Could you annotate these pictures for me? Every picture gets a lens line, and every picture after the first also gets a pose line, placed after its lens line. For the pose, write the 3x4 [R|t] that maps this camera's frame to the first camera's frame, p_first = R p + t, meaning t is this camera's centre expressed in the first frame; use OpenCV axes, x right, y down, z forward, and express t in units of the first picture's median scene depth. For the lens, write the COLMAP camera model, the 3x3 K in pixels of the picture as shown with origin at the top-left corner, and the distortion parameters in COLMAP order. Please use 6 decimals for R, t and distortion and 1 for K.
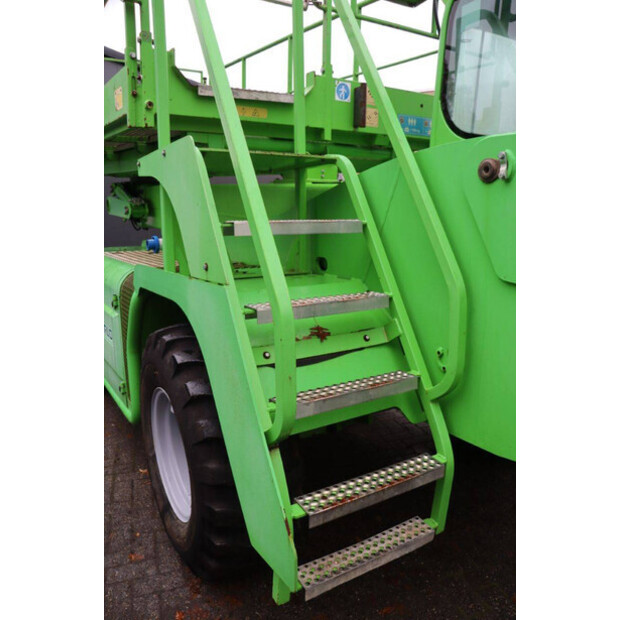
lens RADIAL K [[504.7, 0, 310.6], [0, 504.7, 318.1], [0, 0, 1]] dist [-0.168428, 0.150741]
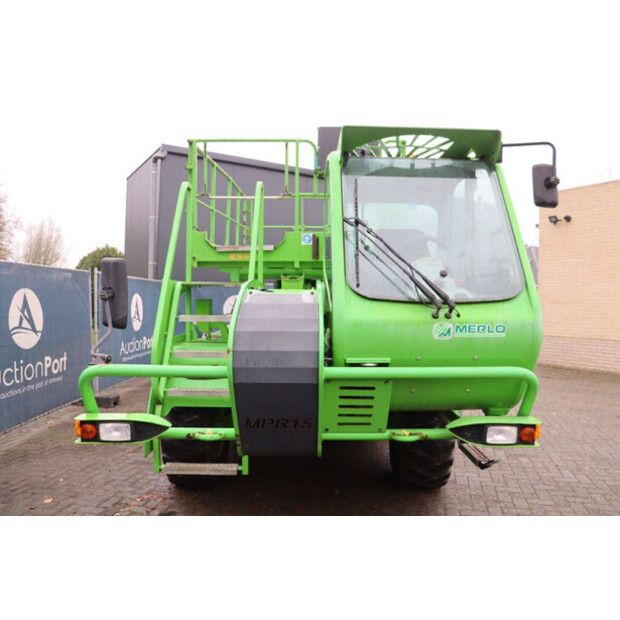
lens RADIAL K [[504.7, 0, 310.6], [0, 504.7, 318.1], [0, 0, 1]] dist [-0.168428, 0.150741]
pose [[0.846221, 0.035006, -0.531680, 1.280641], [-0.117833, 0.985428, -0.122663, 0.030277], [0.519639, 0.166450, 0.838015, -0.527303]]
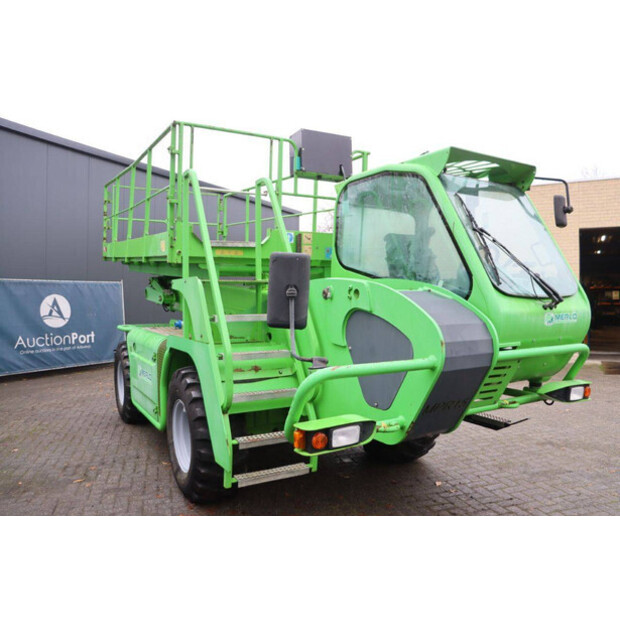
lens RADIAL K [[504.7, 0, 310.6], [0, 504.7, 318.1], [0, 0, 1]] dist [-0.168428, 0.150741]
pose [[0.999013, 0.007120, -0.043836, 0.281408], [-0.013747, 0.988164, -0.152781, 0.116023], [0.042230, 0.153233, 0.987287, -0.897329]]
